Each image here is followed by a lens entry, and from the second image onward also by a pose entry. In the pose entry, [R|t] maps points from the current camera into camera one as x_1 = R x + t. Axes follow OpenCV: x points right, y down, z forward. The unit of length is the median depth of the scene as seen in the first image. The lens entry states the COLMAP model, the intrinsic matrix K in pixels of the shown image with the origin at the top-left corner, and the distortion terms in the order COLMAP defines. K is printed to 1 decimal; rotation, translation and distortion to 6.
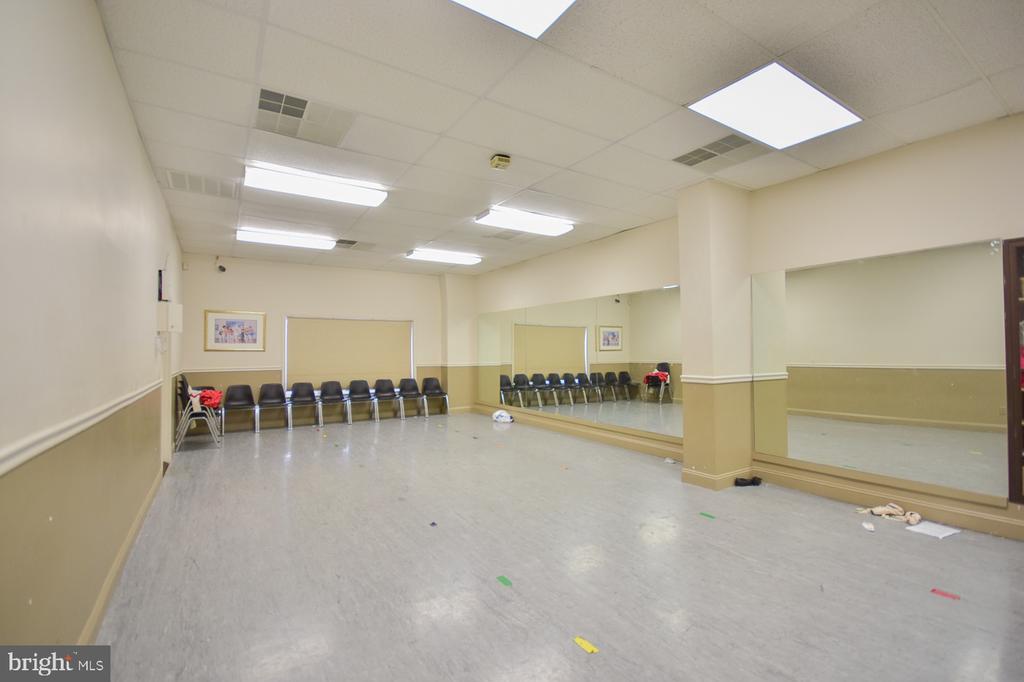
lens RADIAL K [[452.0, 0, 513.6], [0, 452.0, 344.6], [0, 0, 1]] dist [-0.002203, -0.000515]
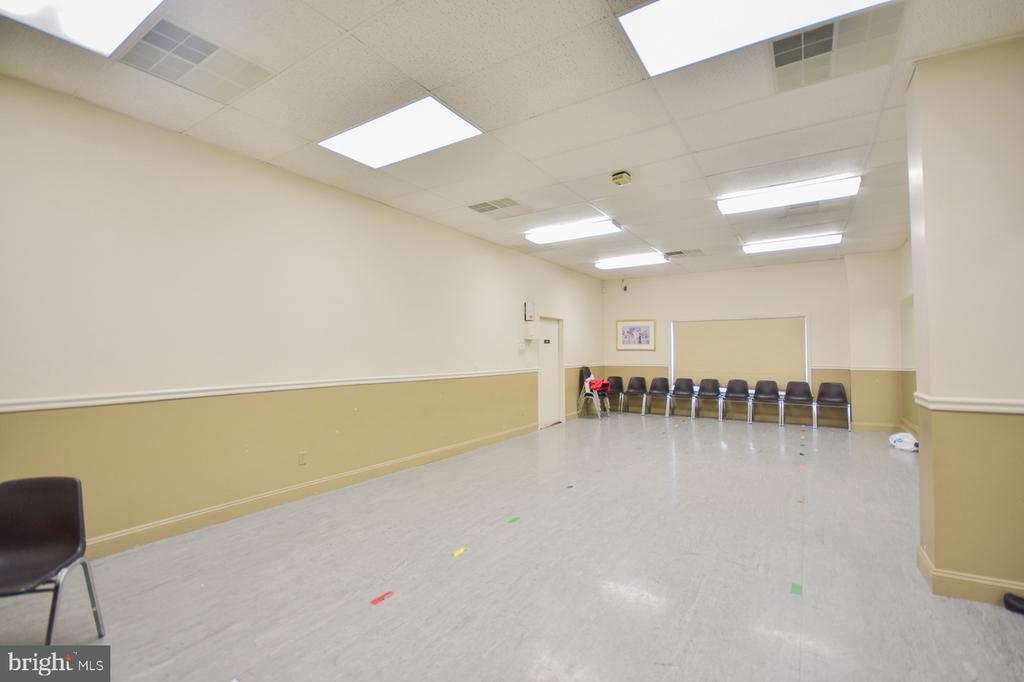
lens RADIAL K [[452.0, 0, 513.6], [0, 452.0, 344.6], [0, 0, 1]] dist [-0.002203, -0.000515]
pose [[0.410659, -0.009481, -0.911740, 0.418473], [0.012454, 0.999911, -0.004789, -0.000537], [0.911704, -0.009388, 0.410741, 0.149230]]
